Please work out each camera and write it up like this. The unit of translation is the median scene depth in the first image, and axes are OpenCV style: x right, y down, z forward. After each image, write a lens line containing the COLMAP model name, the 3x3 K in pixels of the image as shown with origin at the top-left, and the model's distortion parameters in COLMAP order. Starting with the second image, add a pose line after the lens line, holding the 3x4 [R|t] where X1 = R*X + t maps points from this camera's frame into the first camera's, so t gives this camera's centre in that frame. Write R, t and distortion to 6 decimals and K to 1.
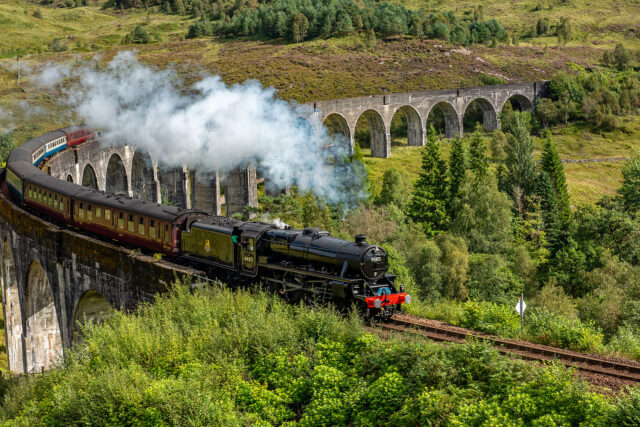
lens RADIAL K [[1232.5, 0, 320.4], [0, 1232.5, 212.2], [0, 0, 1]] dist [0.047998, 0.000000]
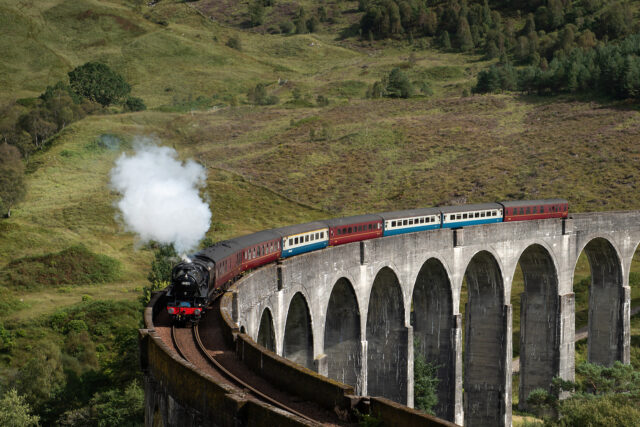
lens RADIAL K [[1232.5, 0, 320.0], [0, 1232.5, 213.2], [0, 0, 1]] dist [0.047998, 0.000000]
pose [[0.984460, 0.054385, -0.166972, -0.078586], [-0.066619, 0.995420, -0.068561, -0.036448], [0.162479, 0.078619, 0.983575, 0.402690]]
